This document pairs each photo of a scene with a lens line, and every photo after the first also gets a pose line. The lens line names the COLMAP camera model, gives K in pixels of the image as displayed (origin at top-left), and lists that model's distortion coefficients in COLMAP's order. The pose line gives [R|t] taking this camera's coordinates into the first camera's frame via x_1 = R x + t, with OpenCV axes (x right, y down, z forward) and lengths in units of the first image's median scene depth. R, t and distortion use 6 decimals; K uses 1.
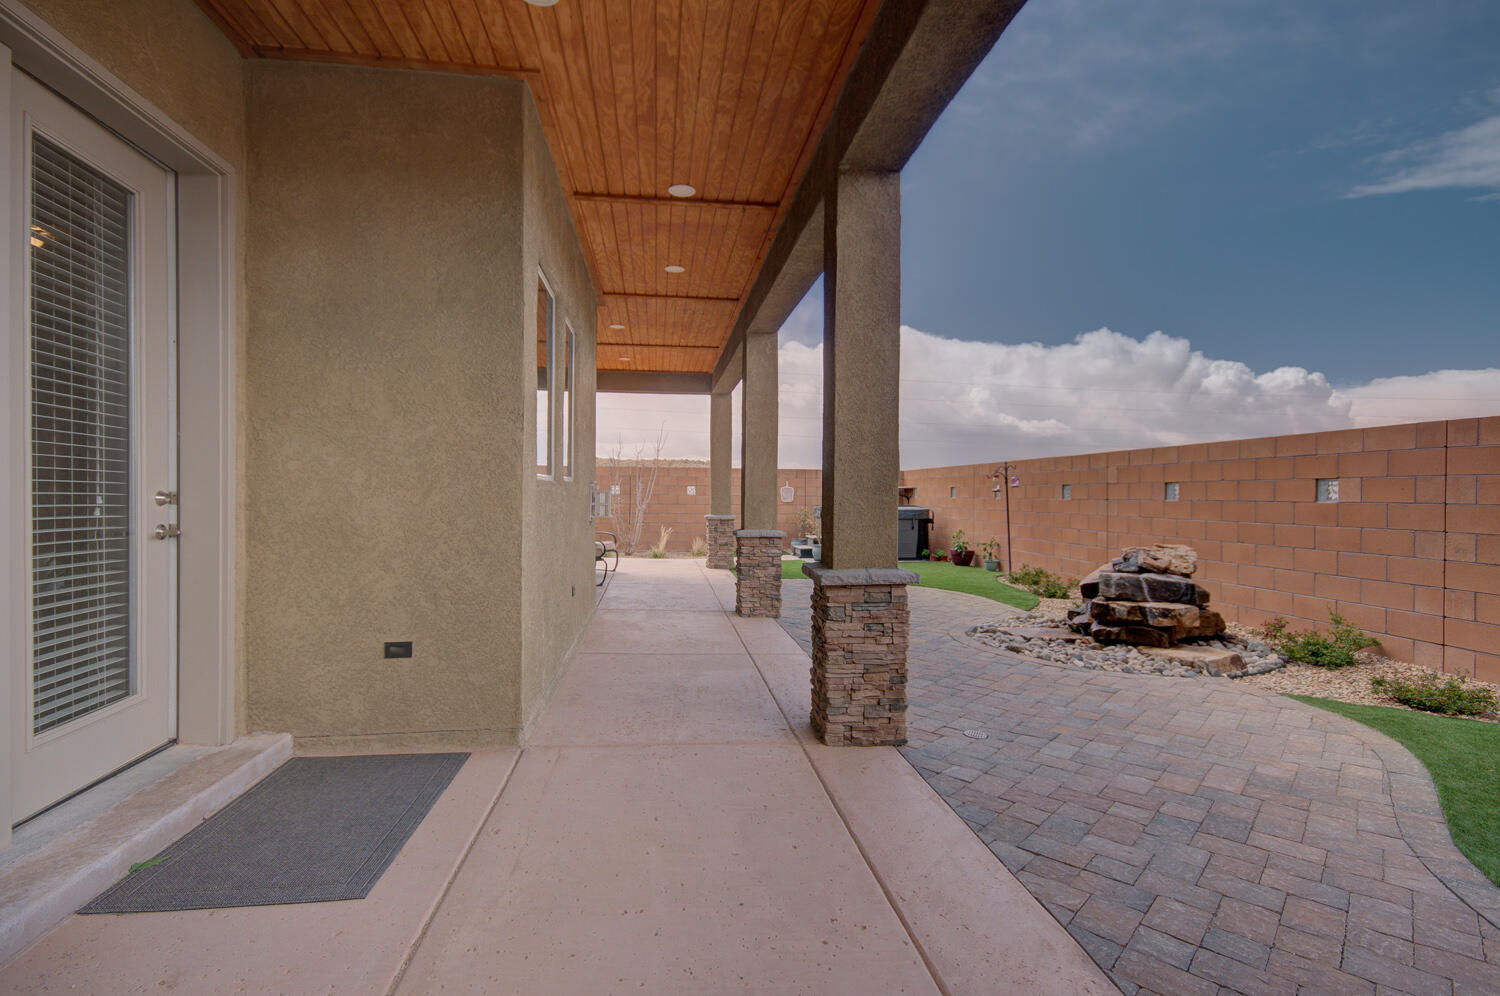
lens RADIAL K [[759.1, 0, 744.0], [0, 759.1, 494.1], [0, 0, 1]] dist [0.000006, -0.001882]
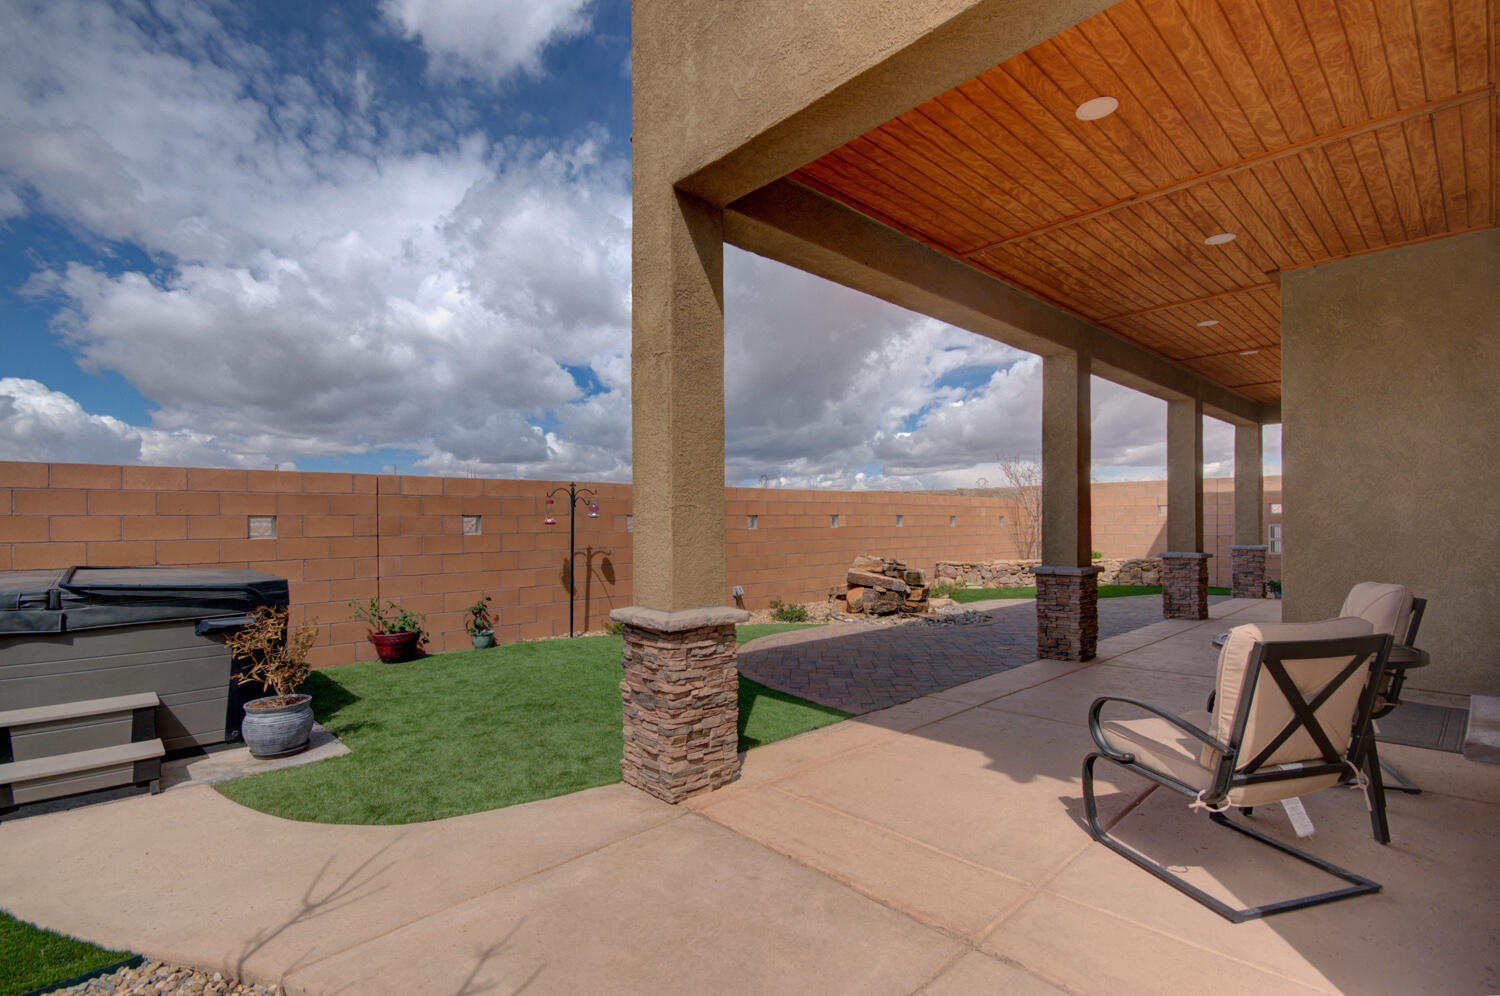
lens RADIAL K [[670.4, 0, 739.8], [0, 670.4, 516.1], [0, 0, 1]] dist [0.015481, -0.004680]
pose [[-0.581019, 0.003969, 0.813880, -0.354016], [0.004251, 0.999989, -0.001841, -0.011485], [-0.813879, 0.002390, -0.581030, 1.522086]]
